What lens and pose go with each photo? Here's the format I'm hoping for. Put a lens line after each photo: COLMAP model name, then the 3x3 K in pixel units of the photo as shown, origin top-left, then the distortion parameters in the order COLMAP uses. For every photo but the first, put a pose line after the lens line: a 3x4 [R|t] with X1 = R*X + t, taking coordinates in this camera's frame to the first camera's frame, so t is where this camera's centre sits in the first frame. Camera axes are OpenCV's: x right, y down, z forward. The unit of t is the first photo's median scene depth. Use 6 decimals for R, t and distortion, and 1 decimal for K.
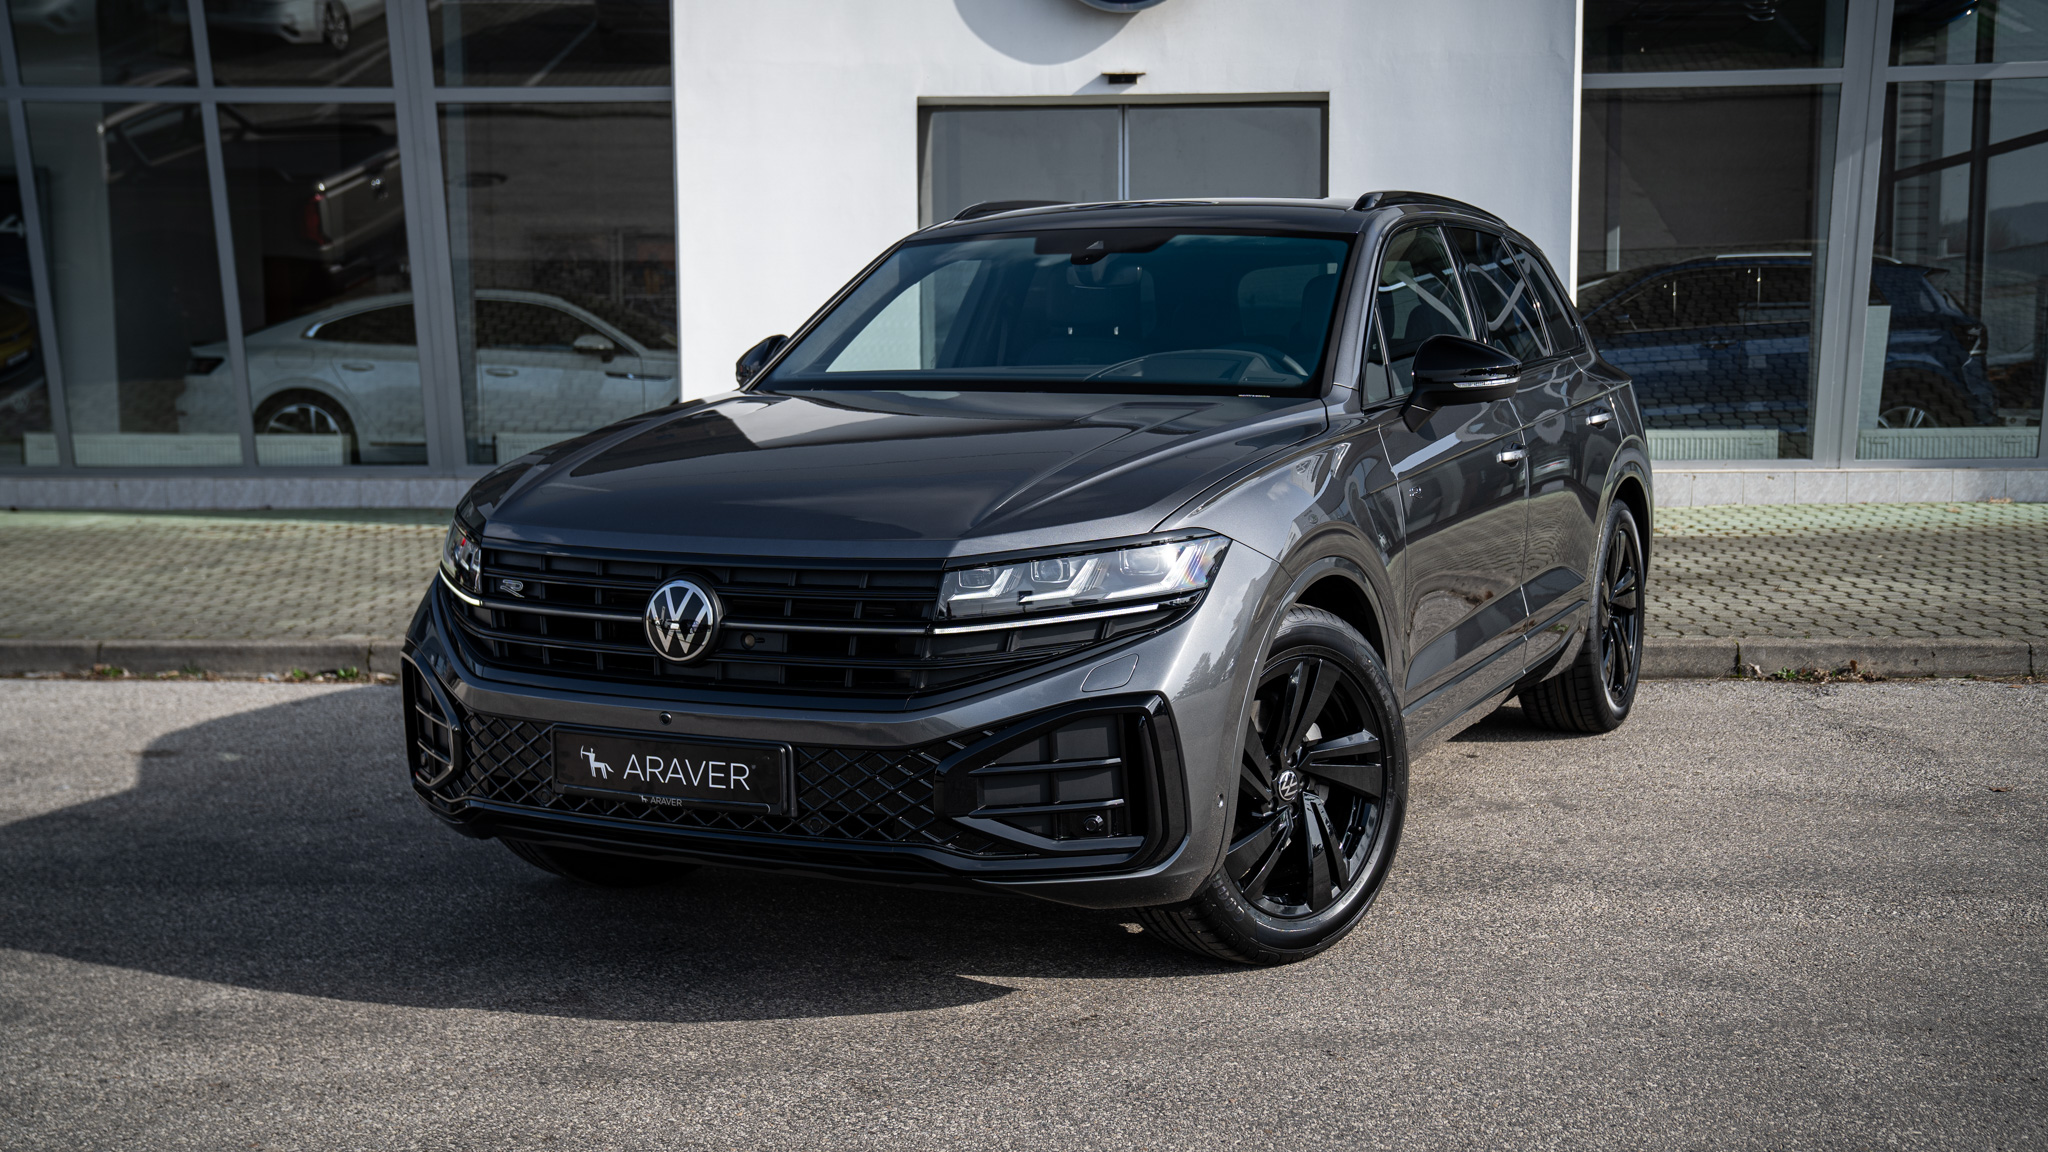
lens RADIAL K [[2447.8, 0, 1060.4], [0, 2447.8, 590.9], [0, 0, 1]] dist [0.055997, 0.253030]
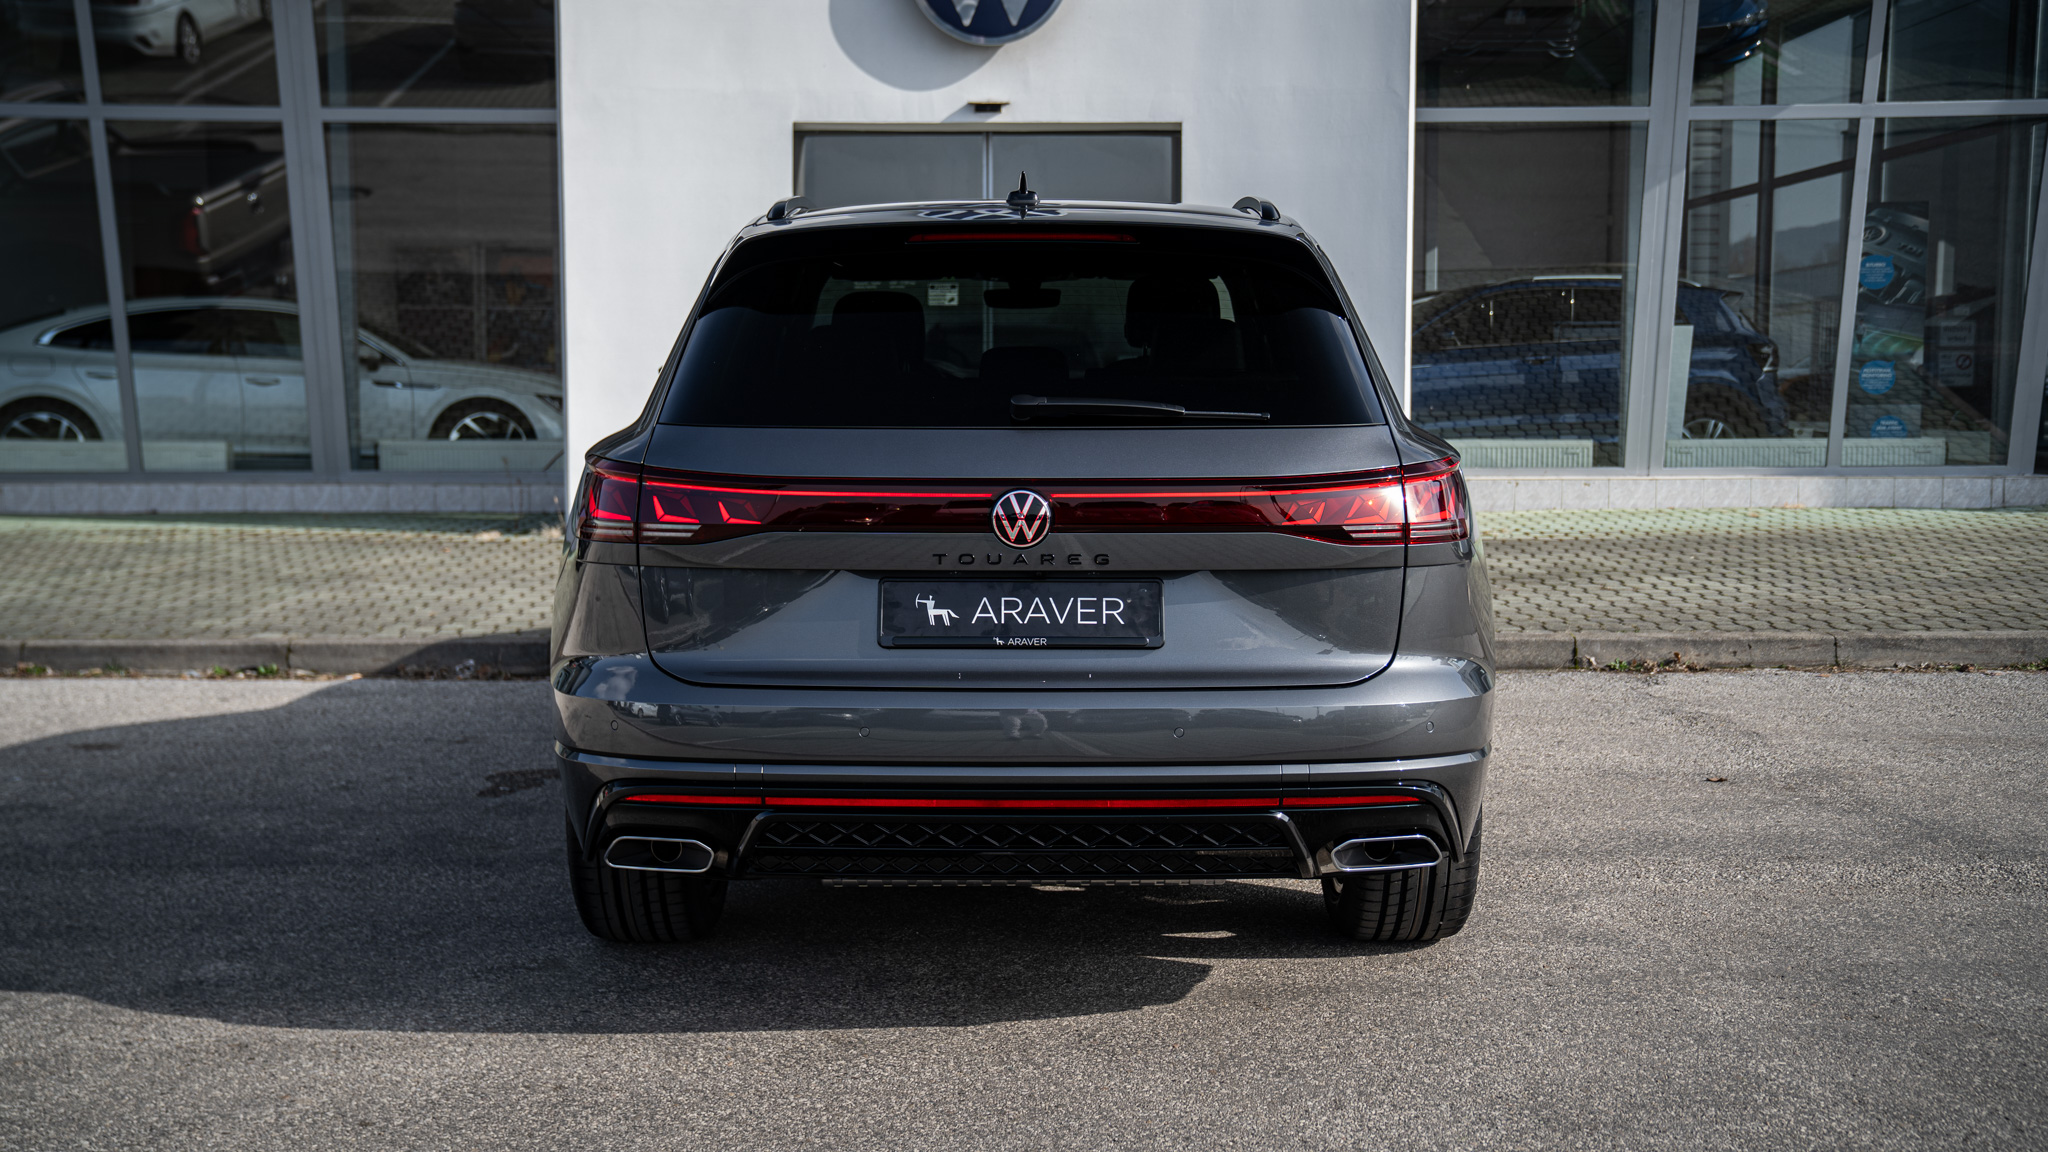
lens RADIAL K [[2360.1, 0, 1024.0], [0, 2360.1, 576.0], [0, 0, 1]] dist [0.091104, 0.051916]
pose [[0.998277, -0.001520, 0.058661, -0.022521], [0.001929, 0.999974, -0.006910, 0.000811], [-0.058649, 0.007011, 0.998254, -0.024888]]
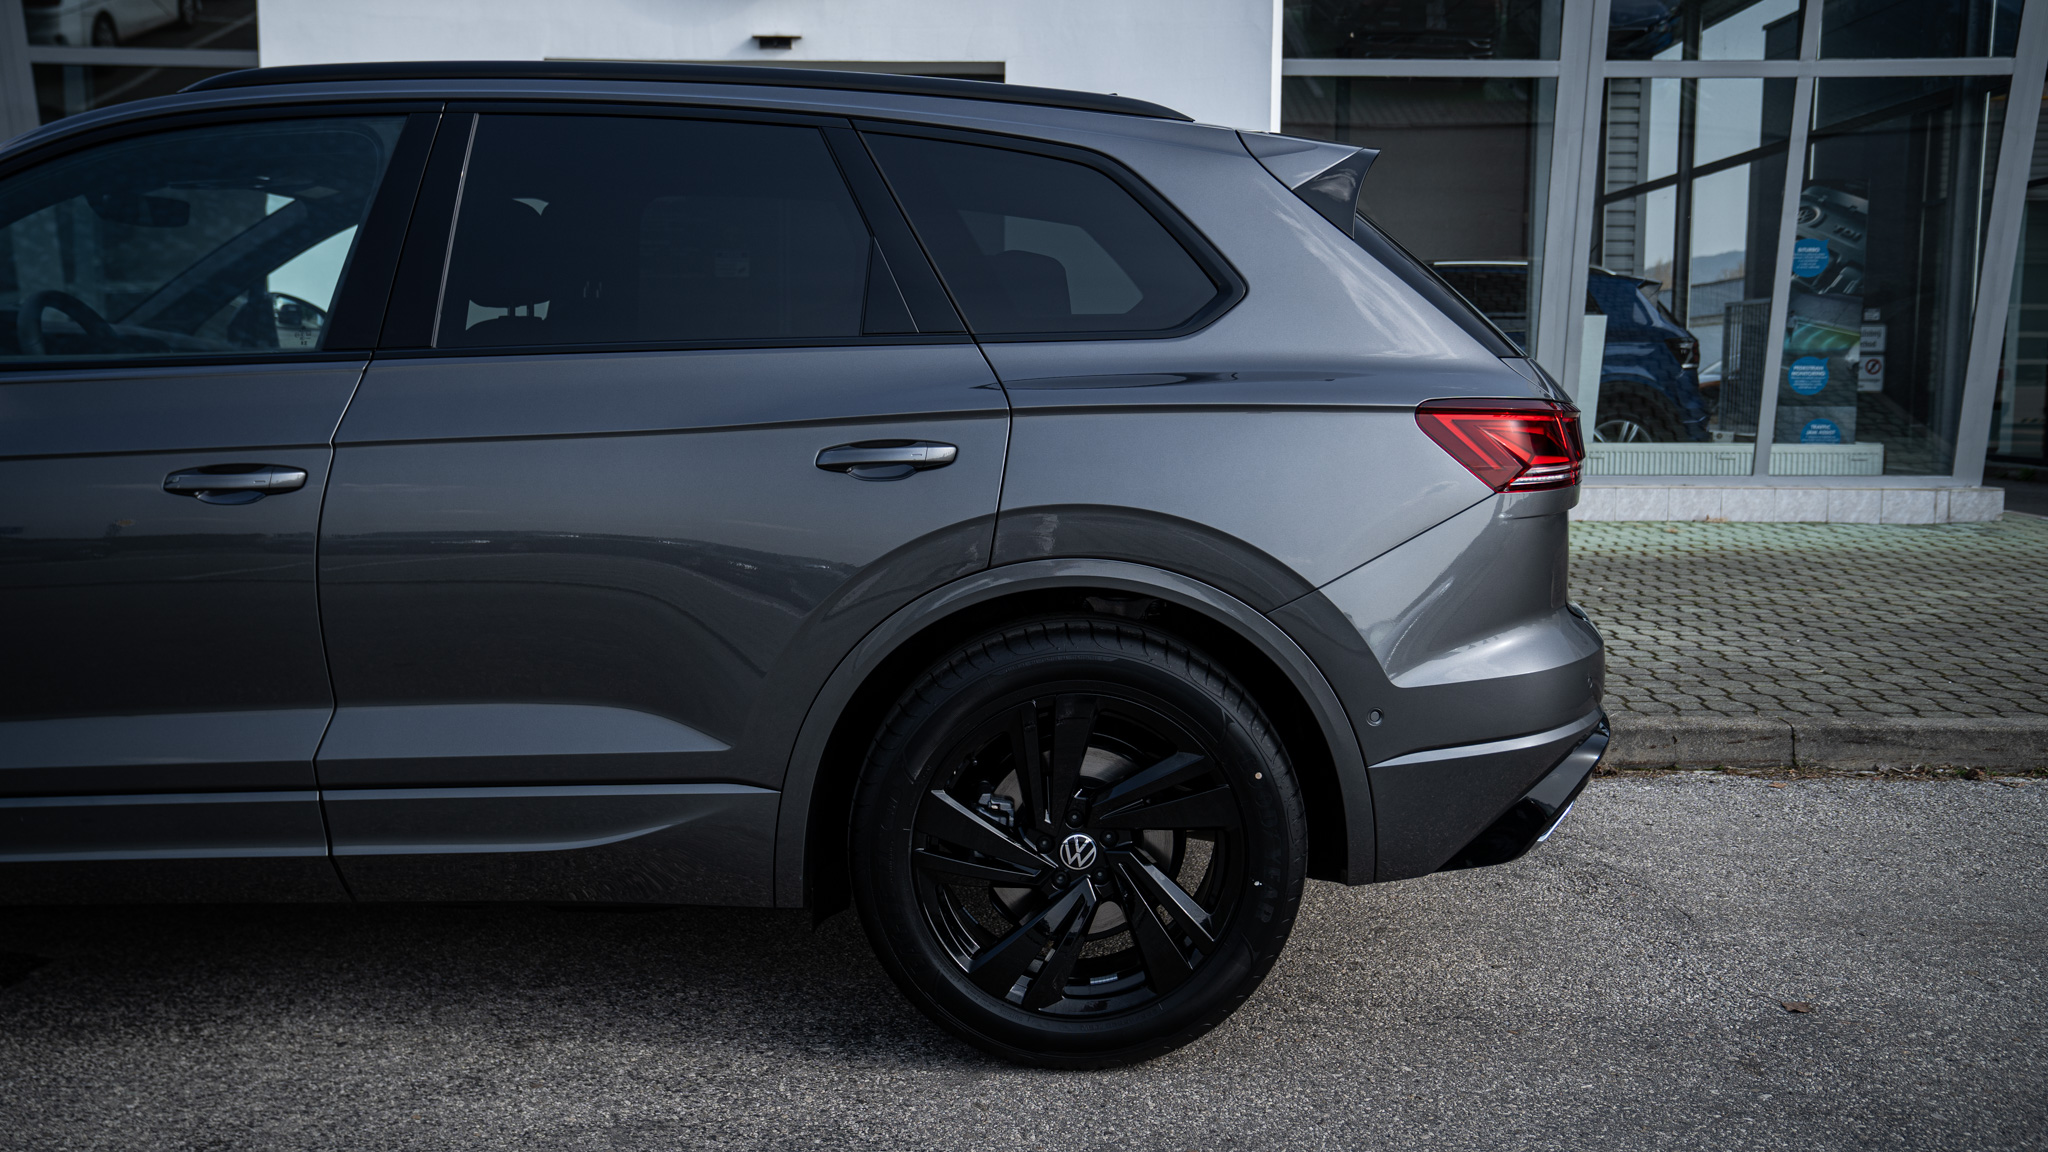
lens RADIAL K [[2048.1, 0, 1024.0], [0, 2048.1, 576.0], [0, 0, 1]] dist [-0.001650, 0.127769]
pose [[0.998451, 0.007483, 0.055136, 0.085232], [-0.007796, 0.999955, 0.005453, -0.021306], [-0.055093, -0.005874, 0.998464, 0.278796]]
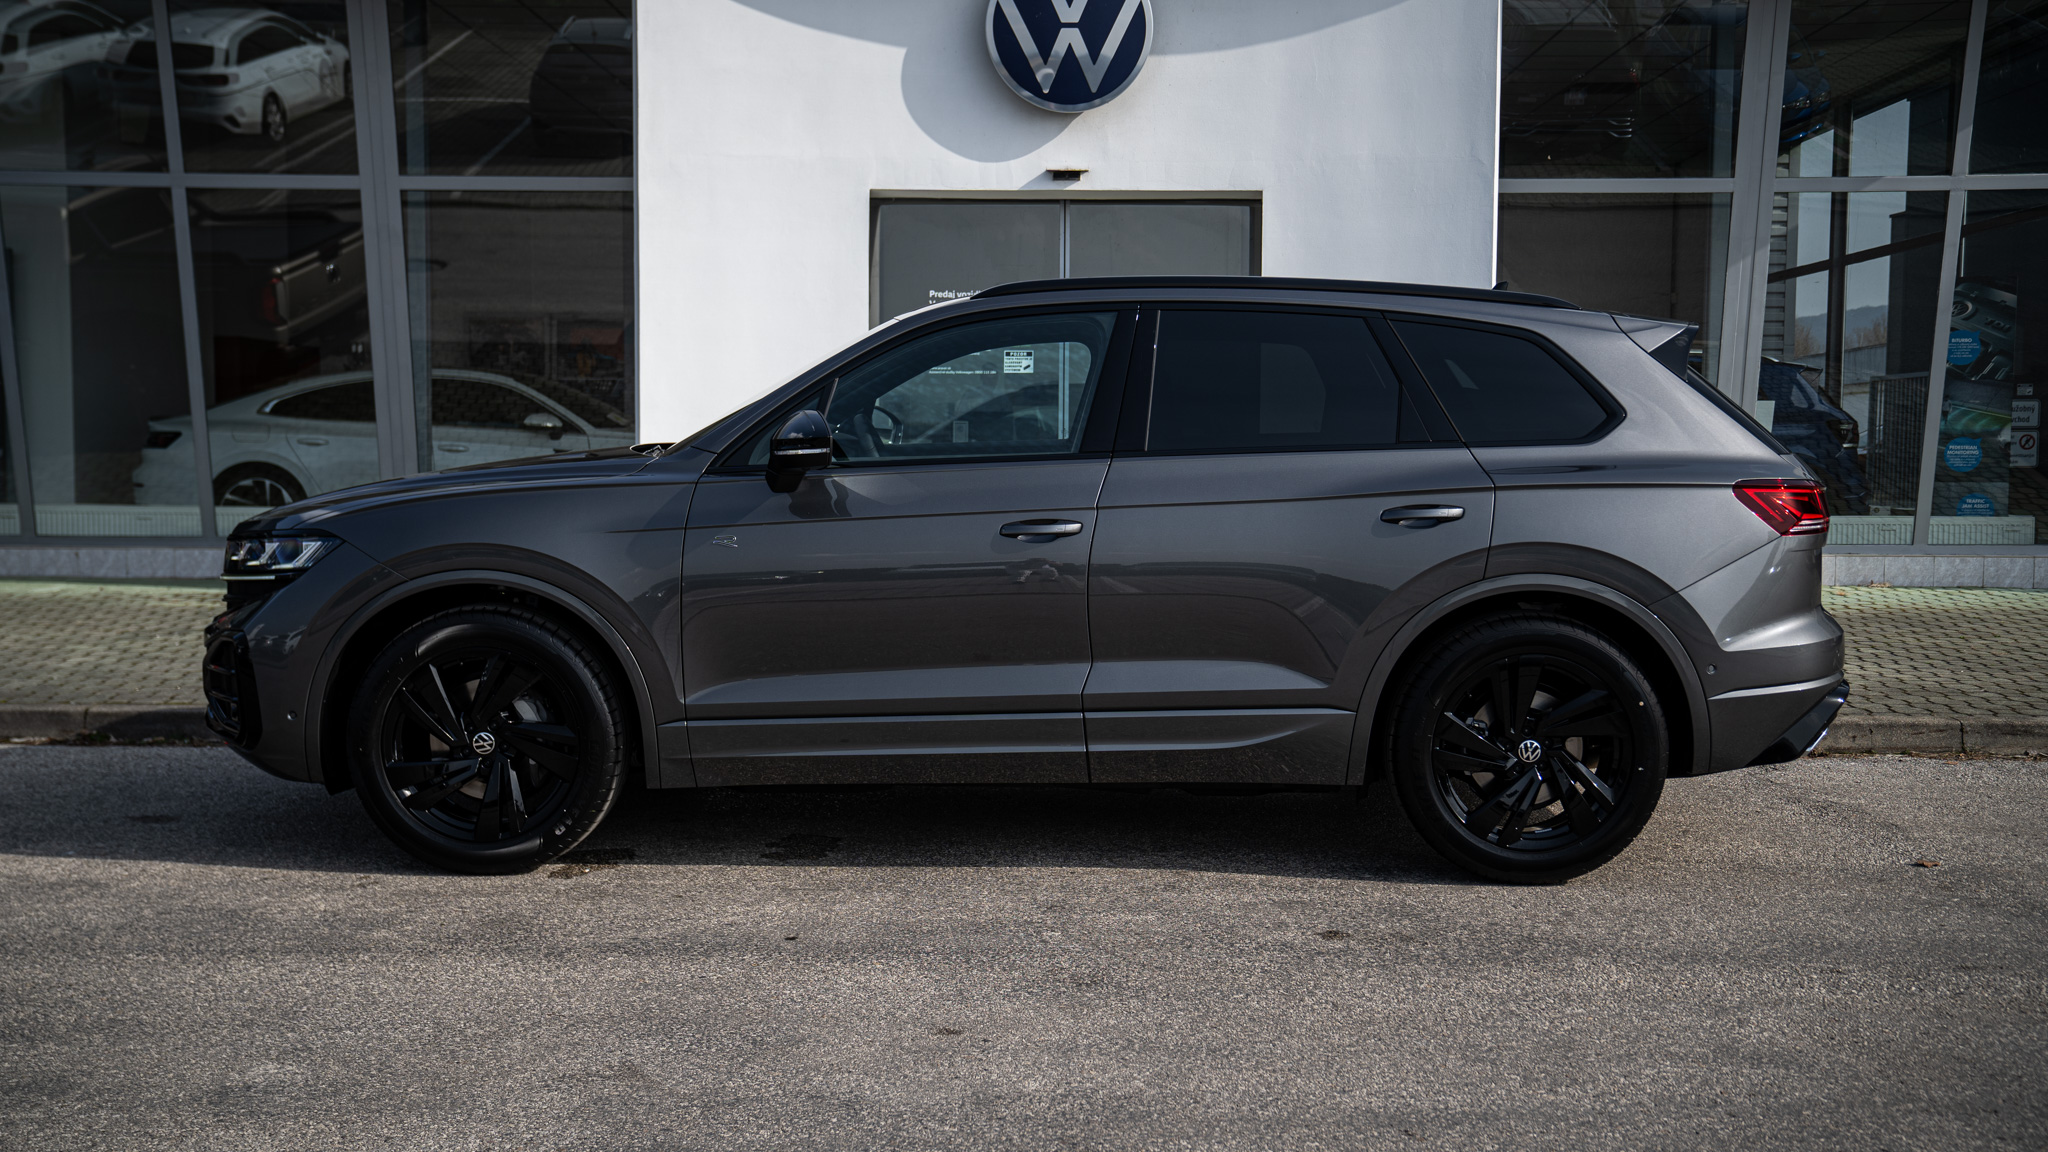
lens RADIAL K [[2303.3, 0, 1024.0], [0, 2303.3, 576.0], [0, 0, 1]] dist [0.027122, 0.267363]
pose [[0.999233, 0.008763, 0.038158, -0.032805], [-0.007353, 0.999291, -0.036937, -0.000786], [-0.038454, 0.036628, 0.998589, 0.023221]]
